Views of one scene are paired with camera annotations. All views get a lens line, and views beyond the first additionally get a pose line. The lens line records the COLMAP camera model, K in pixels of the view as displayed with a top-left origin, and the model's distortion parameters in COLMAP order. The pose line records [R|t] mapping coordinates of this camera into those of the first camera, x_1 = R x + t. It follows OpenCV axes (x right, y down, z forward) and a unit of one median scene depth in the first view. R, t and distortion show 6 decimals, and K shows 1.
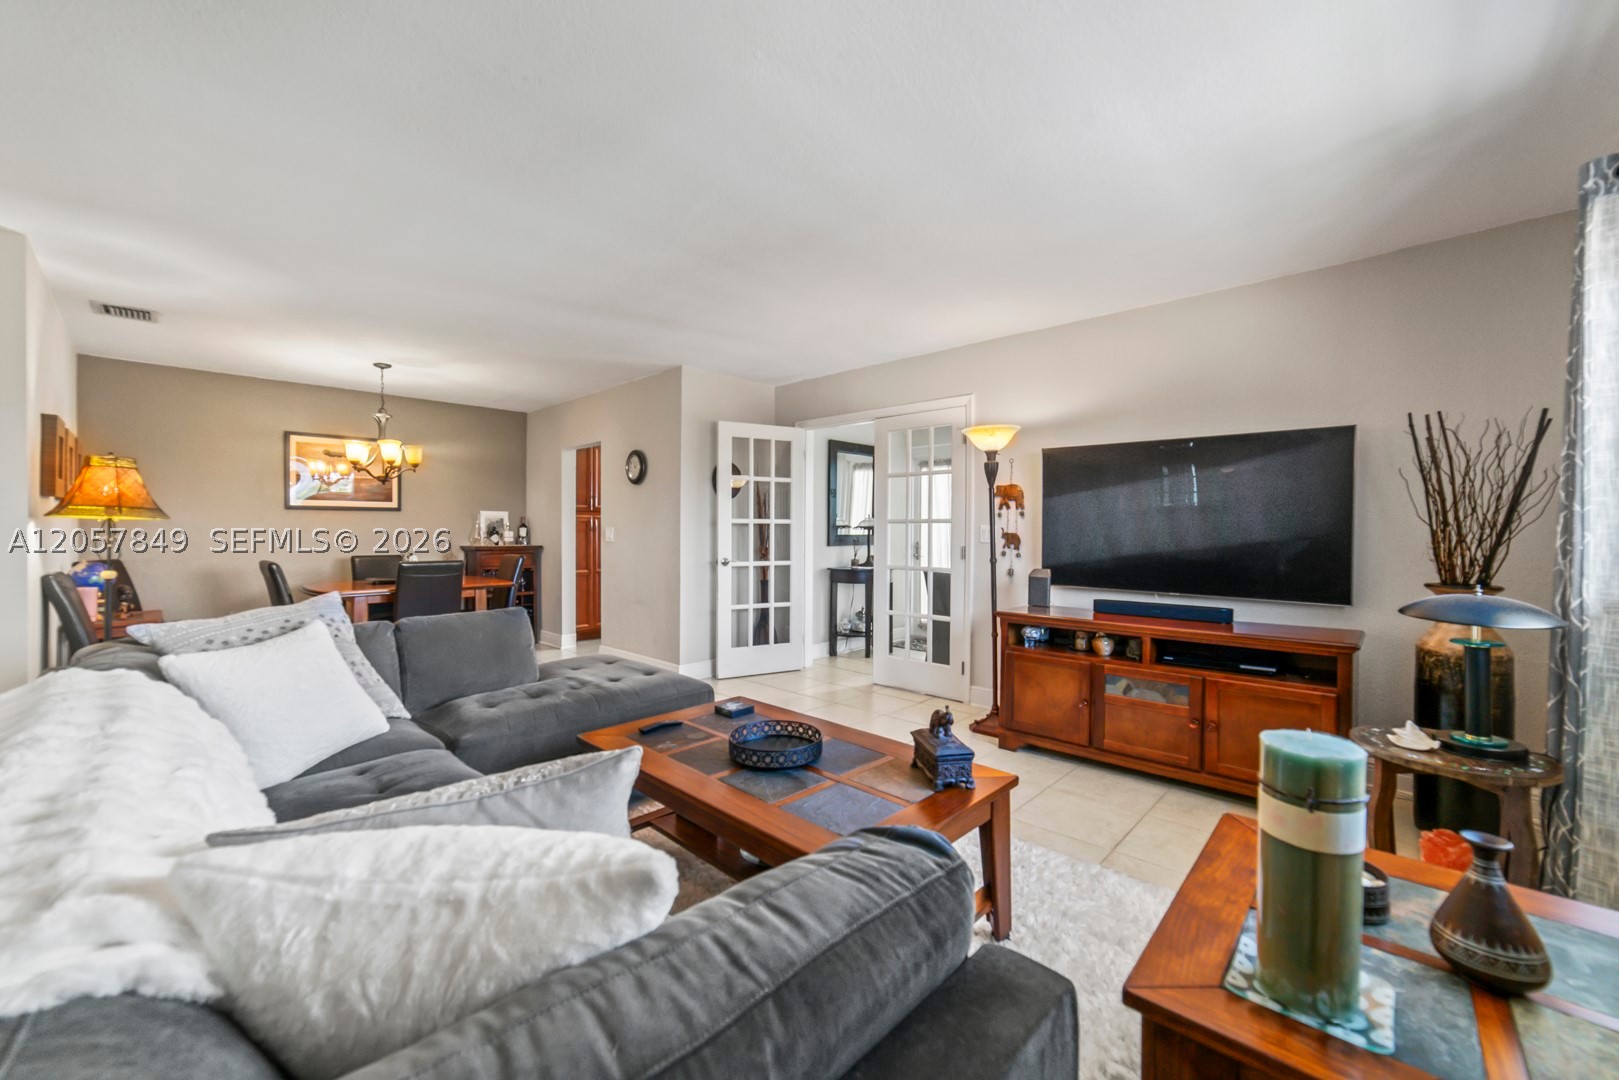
lens RADIAL K [[635.5, 0, 806.1], [0, 635.5, 536.5], [0, 0, 1]] dist [-0.025206, 0.010037]
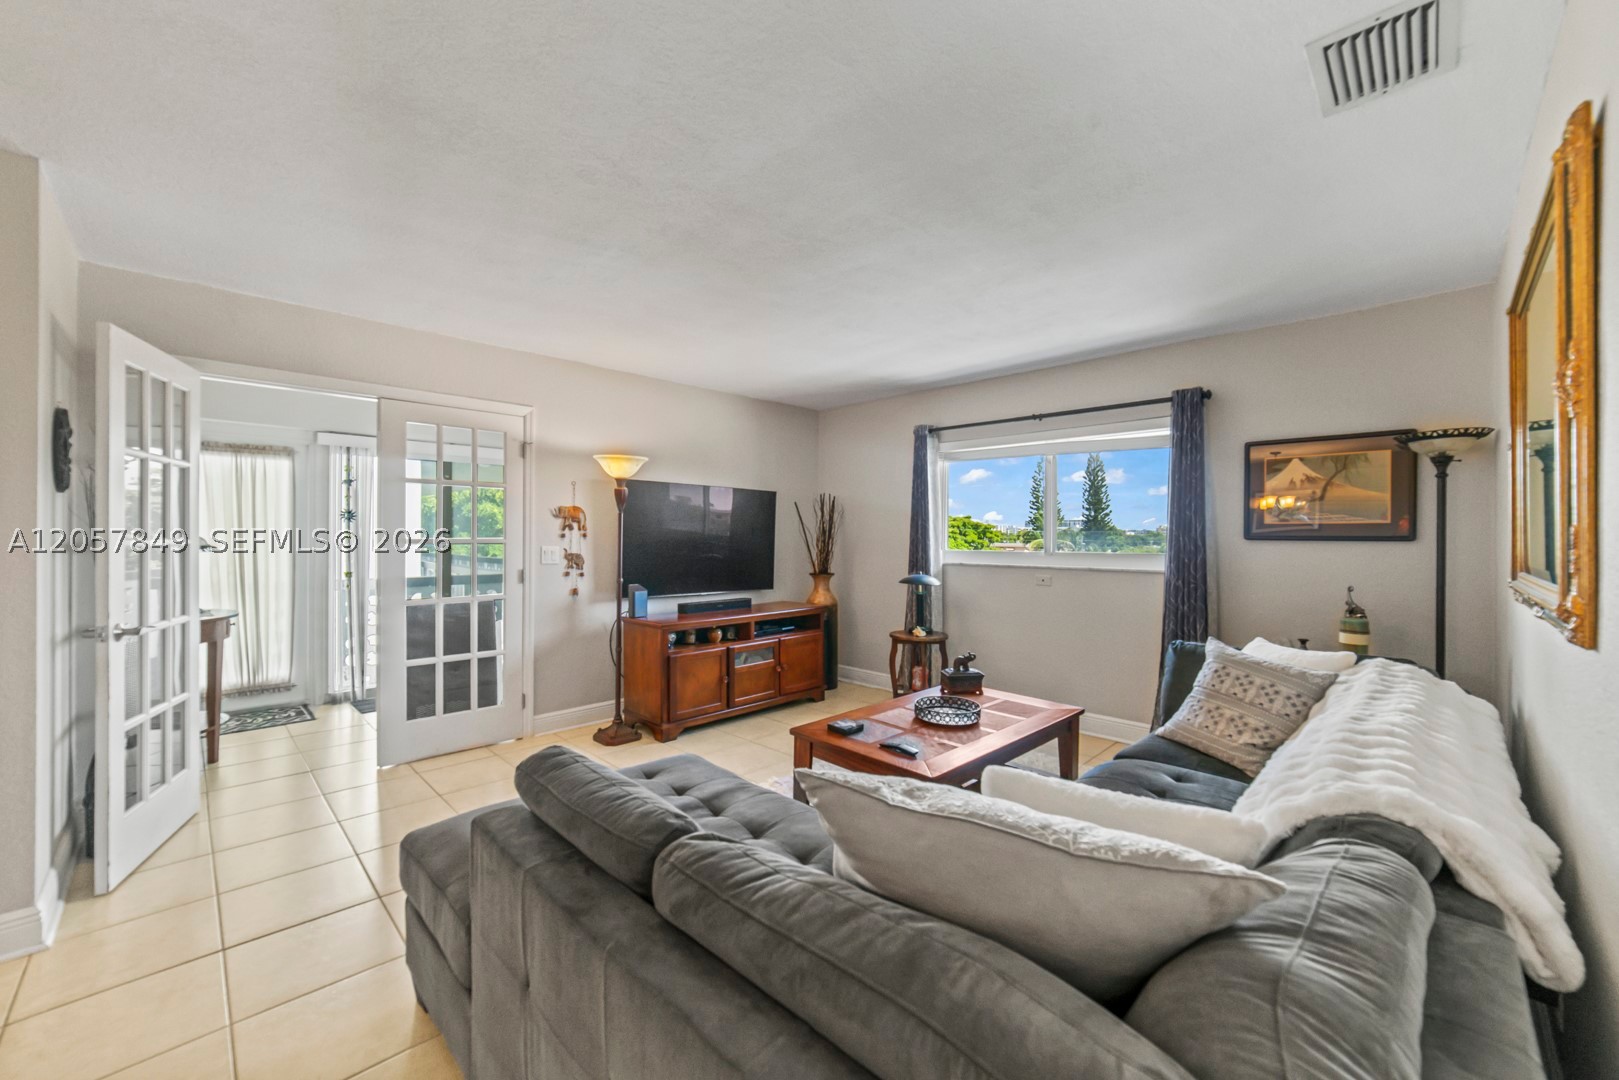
lens RADIAL K [[635.5, 0, 806.1], [0, 635.5, 536.5], [0, 0, 1]] dist [-0.025206, 0.010037]
pose [[0.023256, 0.000120, 0.999730, -0.774553], [0.008123, 0.999967, -0.000309, -0.033167], [-0.999697, 0.008128, 0.023254, 0.662884]]
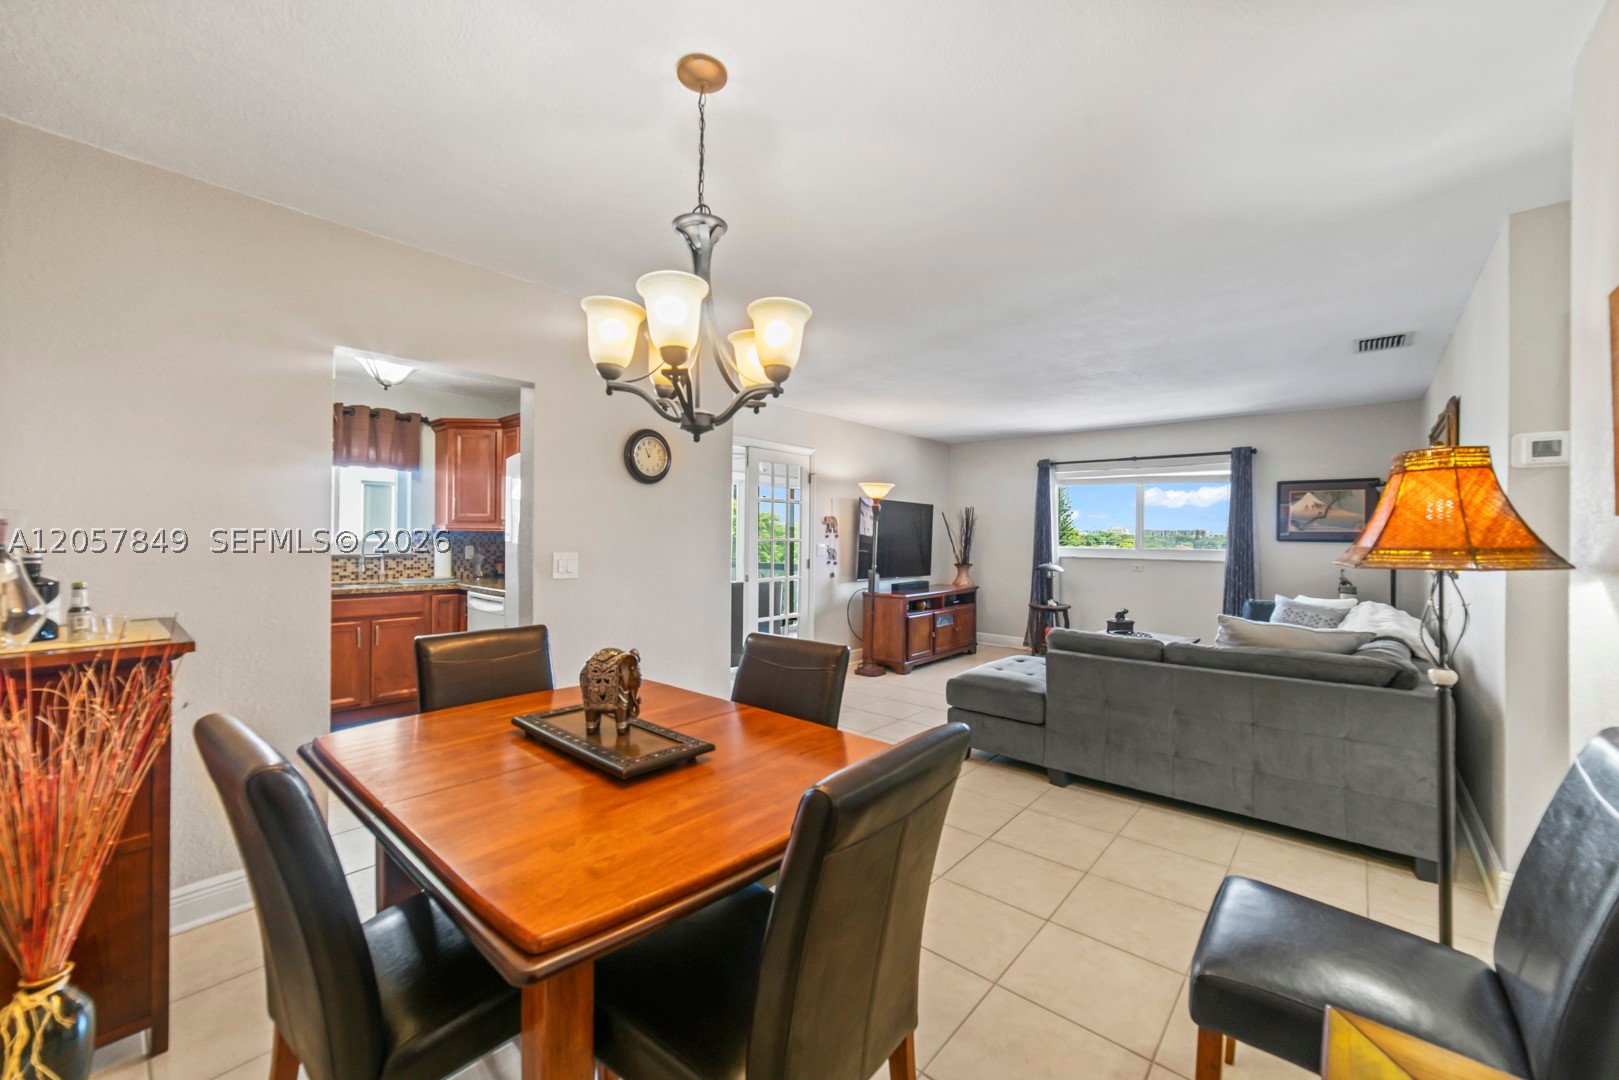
lens RADIAL K [[635.5, 0, 806.1], [0, 635.5, 536.5], [0, 0, 1]] dist [-0.025206, 0.010037]
pose [[-0.035827, -0.002357, 0.999355, -1.310947], [0.003125, 0.999992, 0.002471, -0.042729], [-0.999353, 0.003211, -0.035819, 1.235746]]
